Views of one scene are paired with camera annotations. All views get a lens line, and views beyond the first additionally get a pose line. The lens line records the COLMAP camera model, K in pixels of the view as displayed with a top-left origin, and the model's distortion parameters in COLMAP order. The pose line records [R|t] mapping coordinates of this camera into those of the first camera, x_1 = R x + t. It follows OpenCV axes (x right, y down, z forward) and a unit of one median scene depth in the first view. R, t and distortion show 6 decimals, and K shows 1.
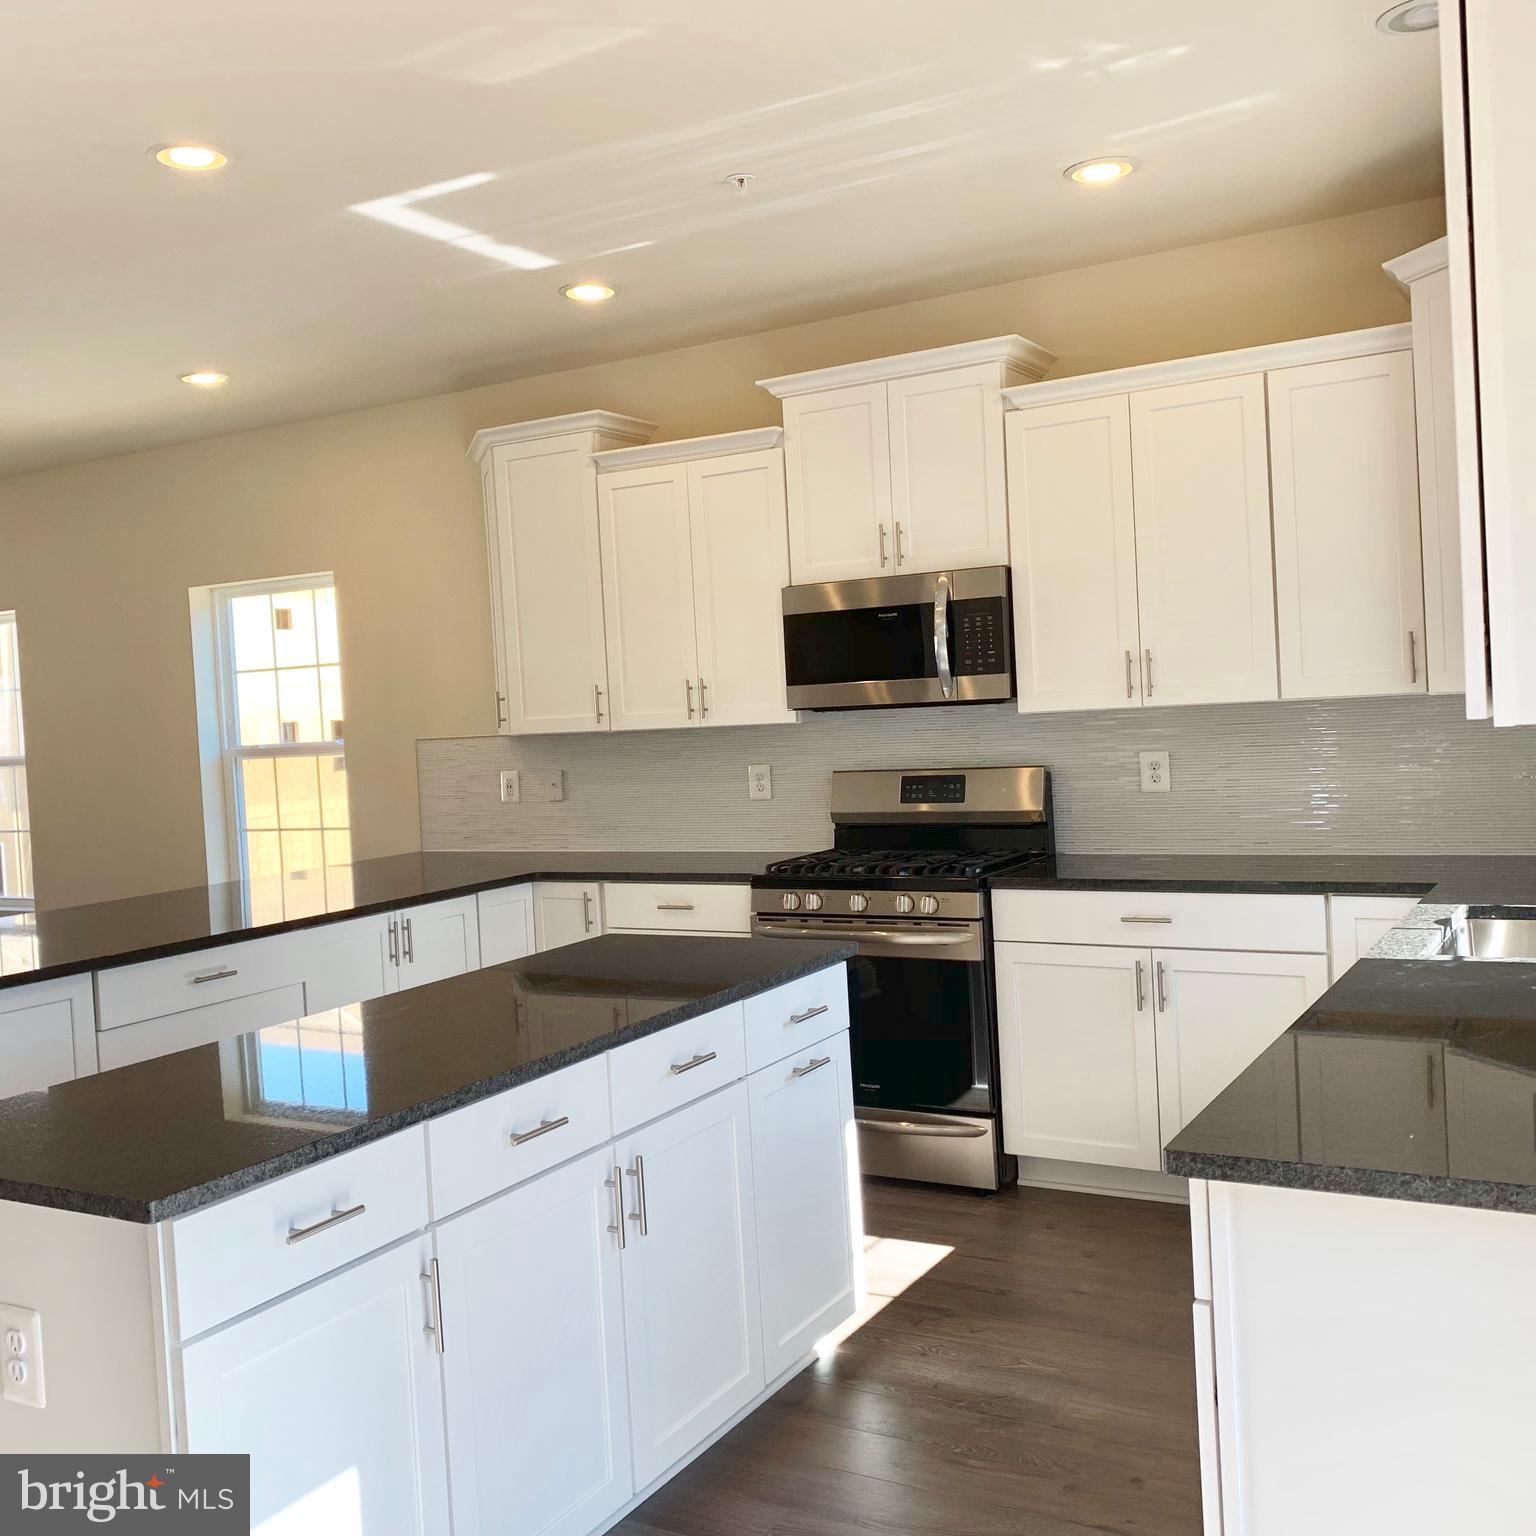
lens RADIAL K [[1604.9, 0, 704.8], [0, 1604.9, 738.3], [0, 0, 1]] dist [0.135222, 0.000000]
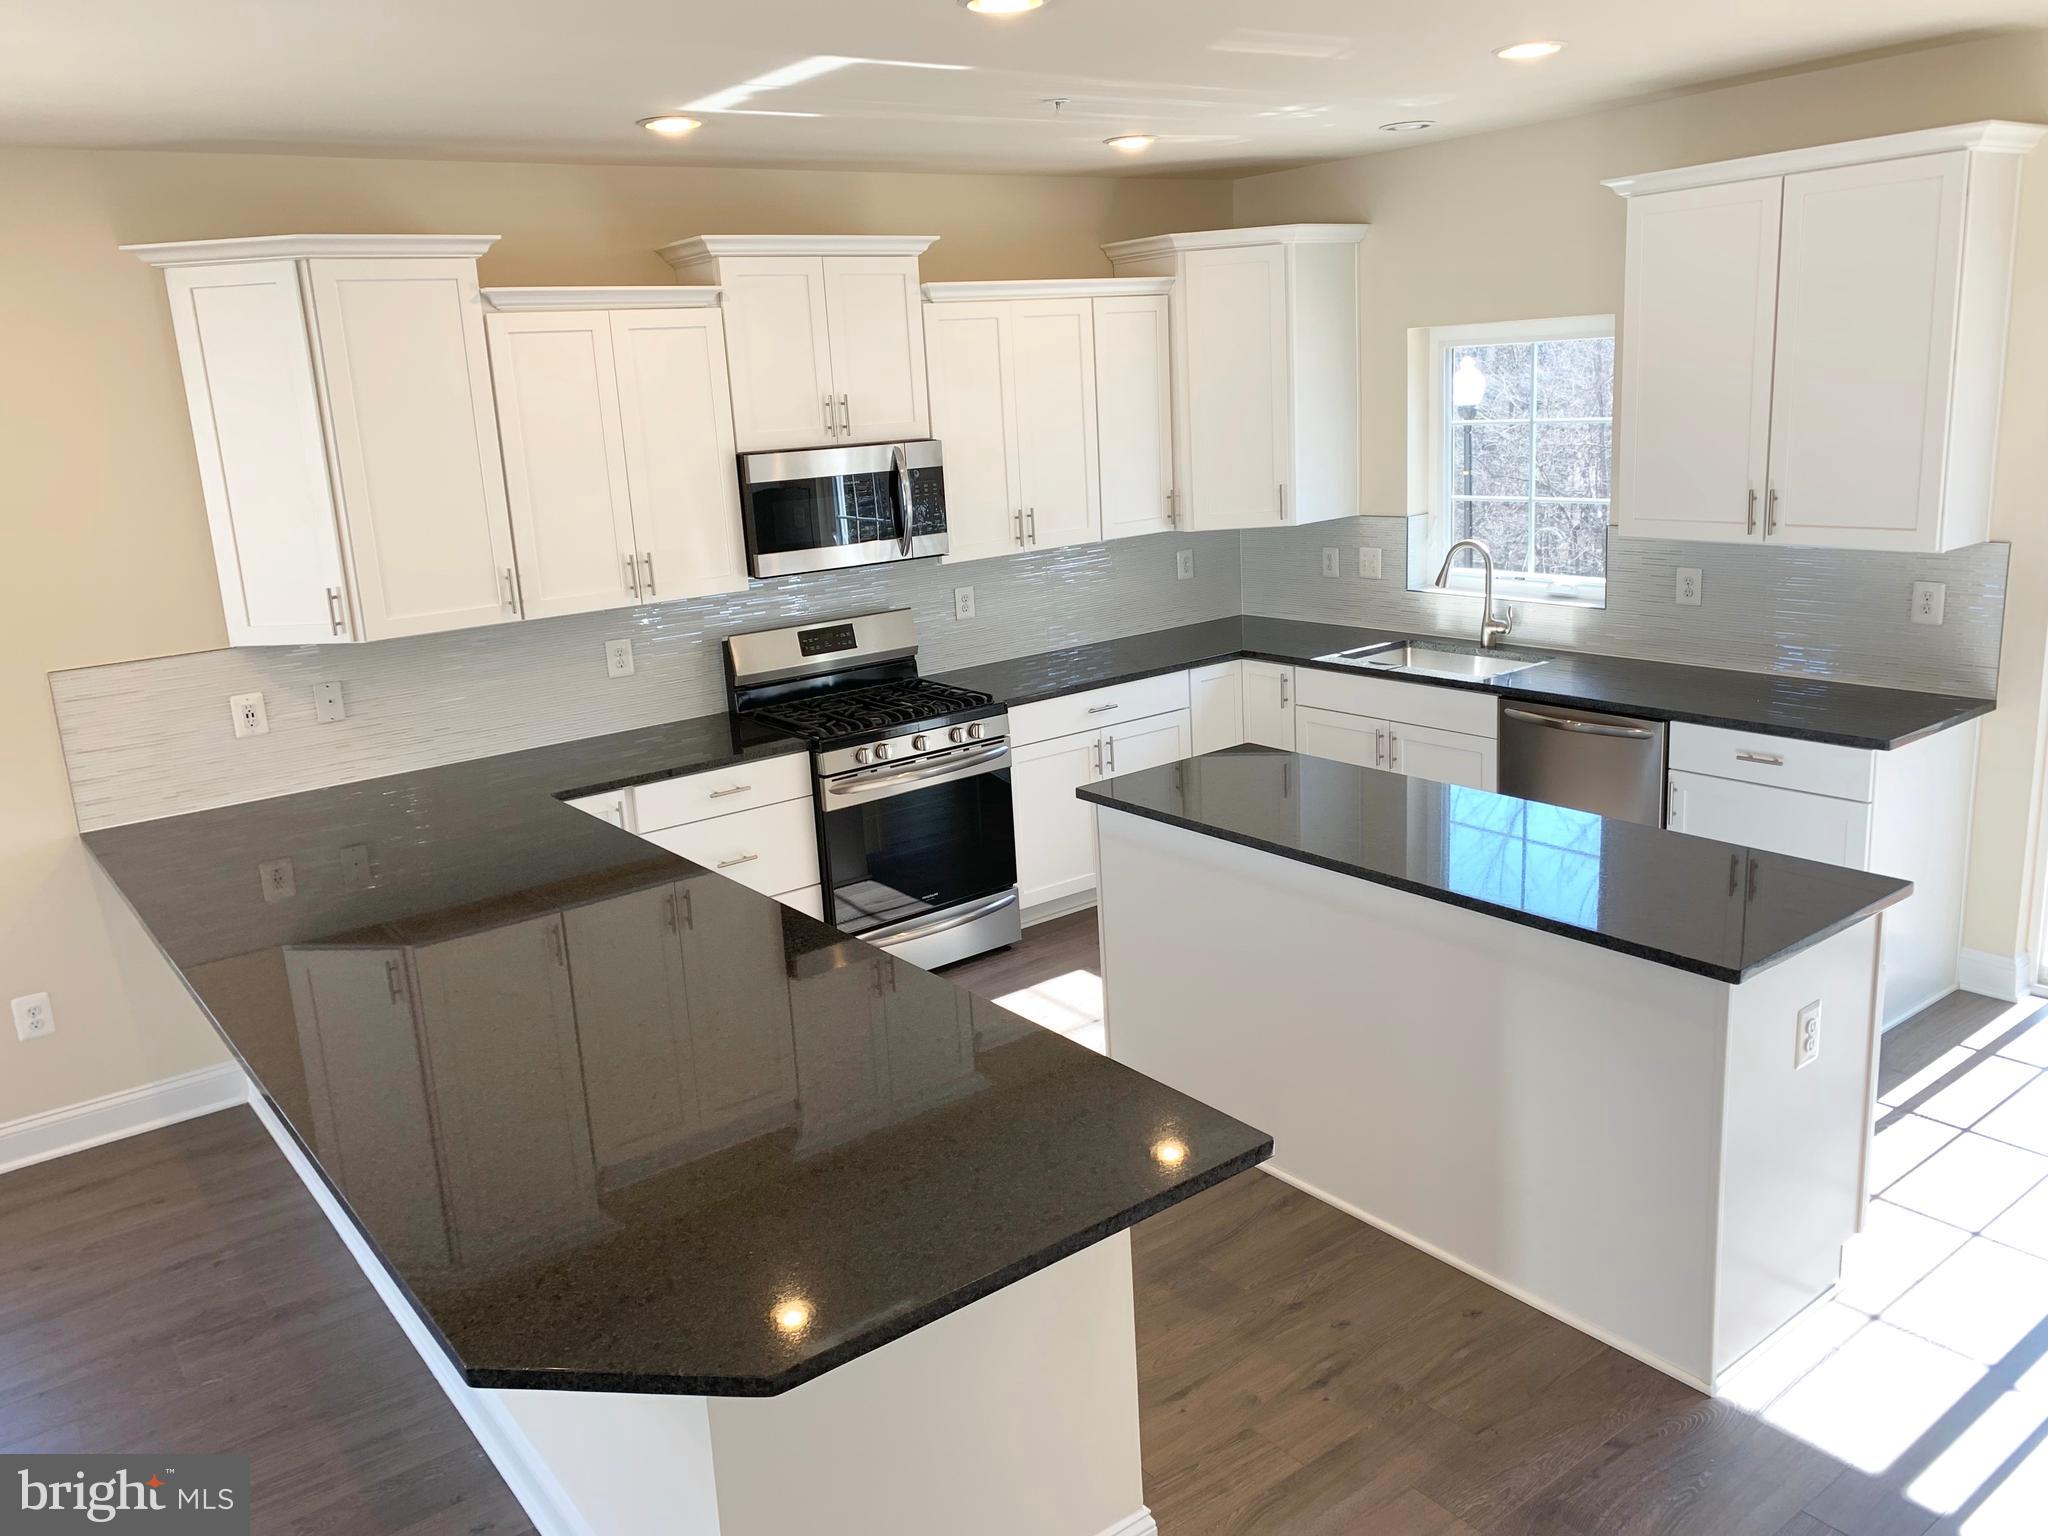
lens RADIAL K [[1594.1, 0, 1005.8], [0, 1594.1, 769.5], [0, 0, 1]] dist [0.056977, -0.060866]
pose [[0.365747, -0.192982, 0.910487, -0.825854], [0.060798, 0.981132, 0.183532, -0.074491], [-0.928726, -0.011770, 0.370579, 0.477496]]
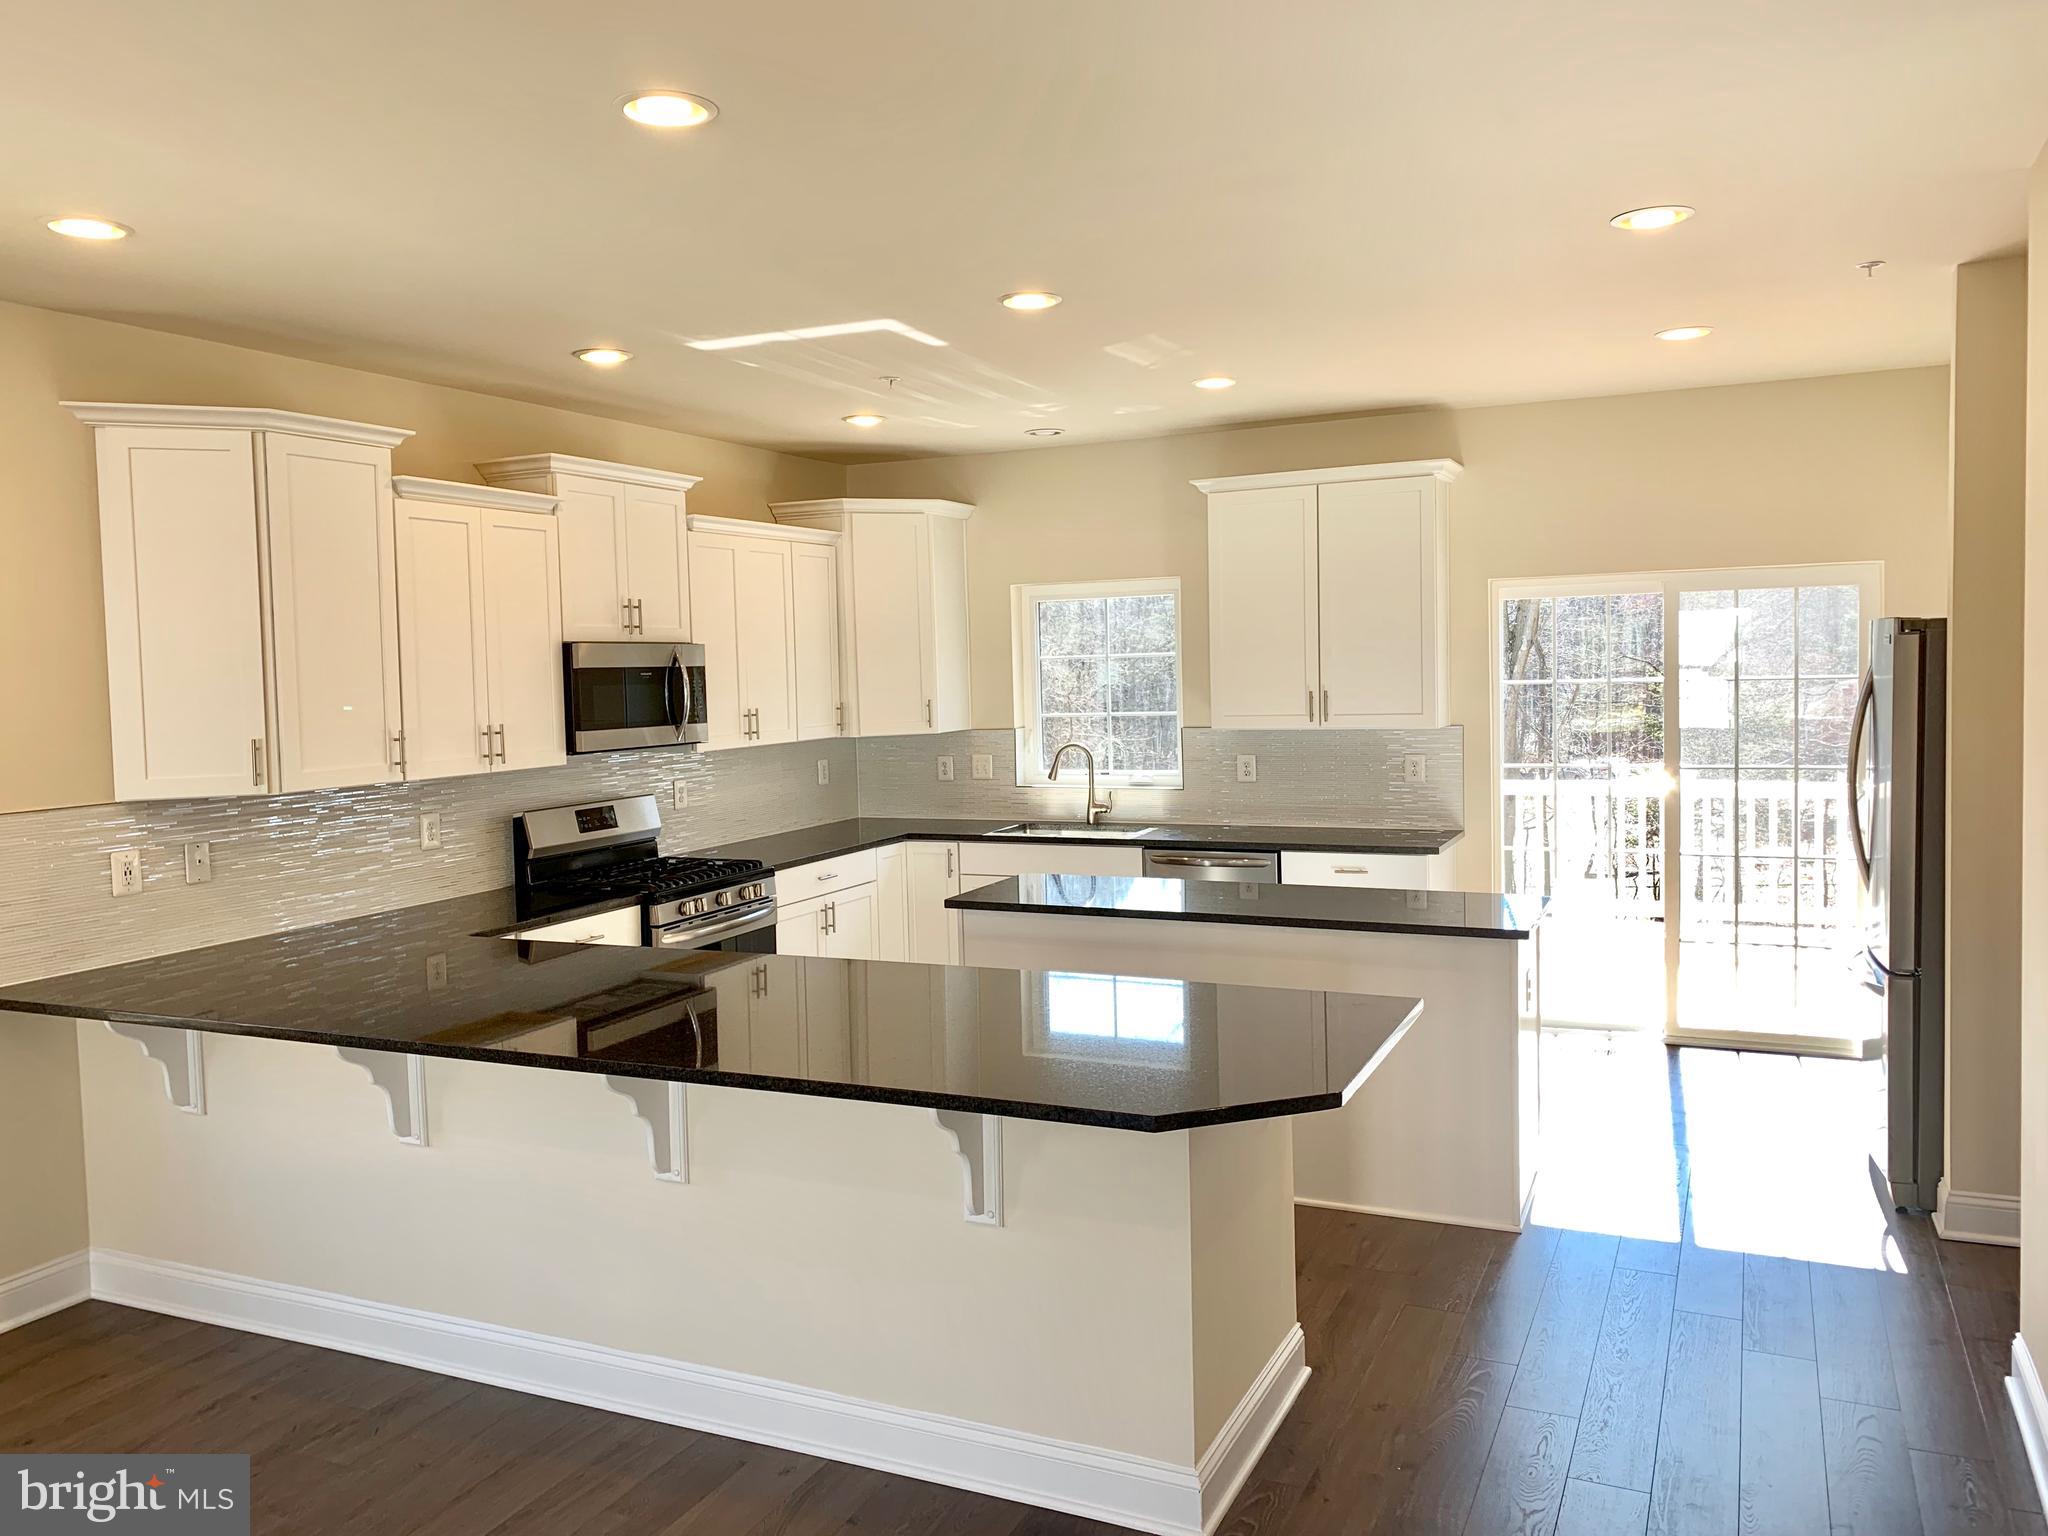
lens RADIAL K [[1594.1, 0, 1006.6], [0, 1594.1, 781.6], [0, 0, 1]] dist [0.056977, -0.060866]
pose [[-0.119616, -0.016095, 0.992690, -1.085104], [0.056530, 0.998136, 0.022995, -0.006598], [-0.991210, 0.058868, -0.118483, 0.835177]]
